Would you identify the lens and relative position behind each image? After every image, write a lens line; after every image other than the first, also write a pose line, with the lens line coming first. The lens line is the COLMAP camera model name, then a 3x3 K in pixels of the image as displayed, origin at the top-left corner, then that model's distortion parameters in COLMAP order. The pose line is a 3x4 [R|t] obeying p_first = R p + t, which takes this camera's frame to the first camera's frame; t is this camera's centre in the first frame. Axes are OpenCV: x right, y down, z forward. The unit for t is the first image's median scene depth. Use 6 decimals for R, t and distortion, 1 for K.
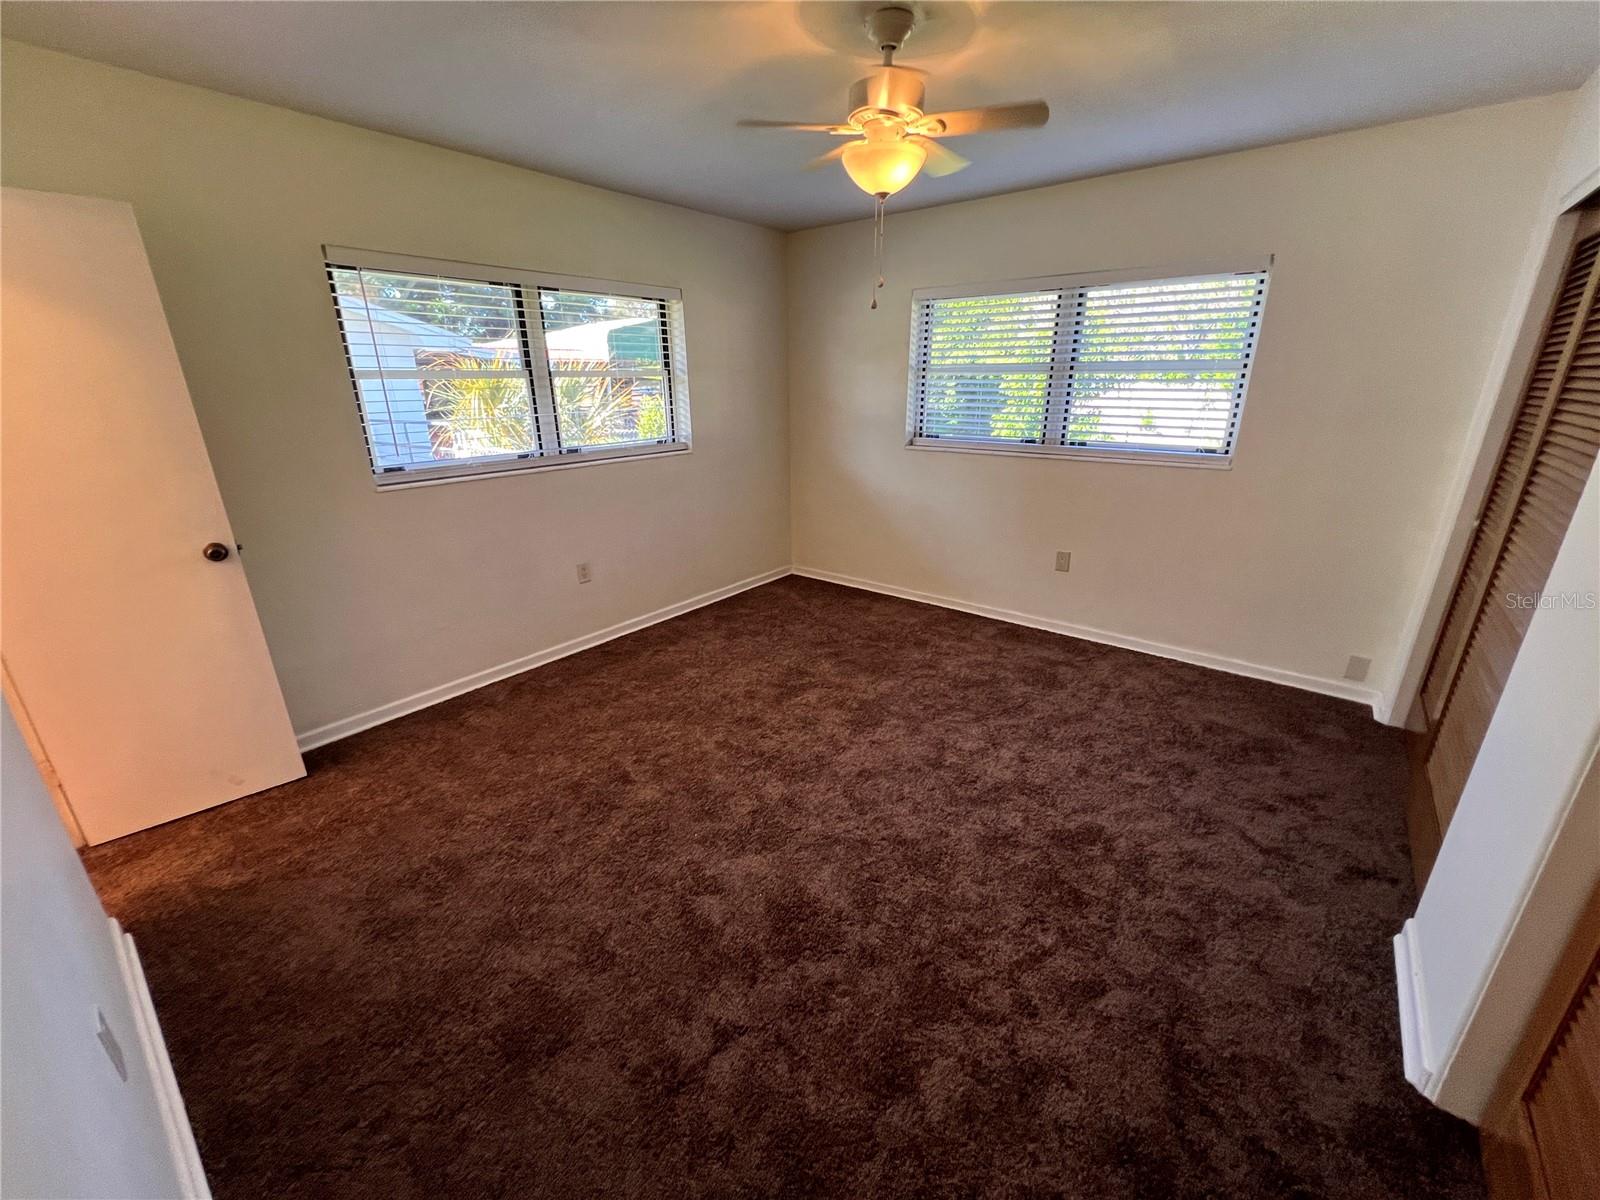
lens RADIAL K [[636.7, 0, 794.2], [0, 636.7, 601.0], [0, 0, 1]] dist [-0.002674, -0.000306]
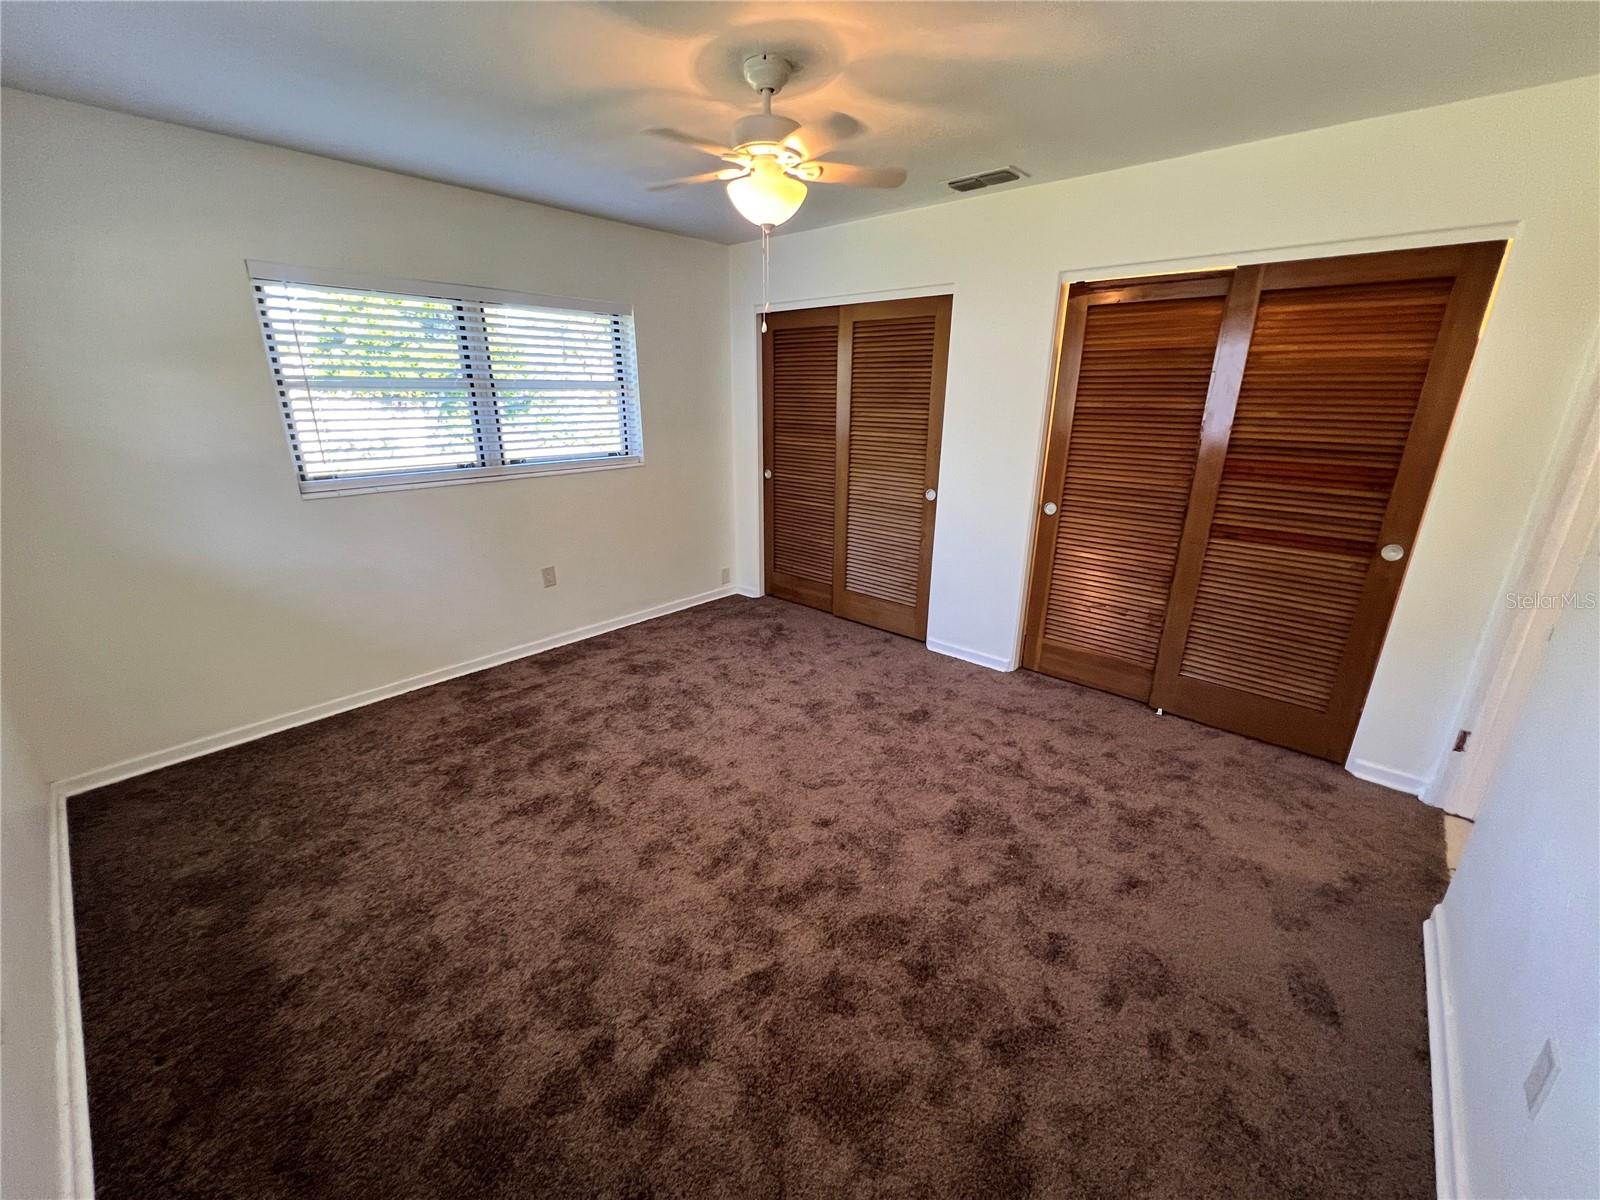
lens RADIAL K [[636.7, 0, 794.2], [0, 636.7, 601.0], [0, 0, 1]] dist [-0.002674, -0.000306]
pose [[0.050461, -0.302450, 0.951828, -0.600064], [0.327930, 0.905221, 0.270255, -0.196594], [-0.943353, 0.298495, 0.144861, 0.572523]]
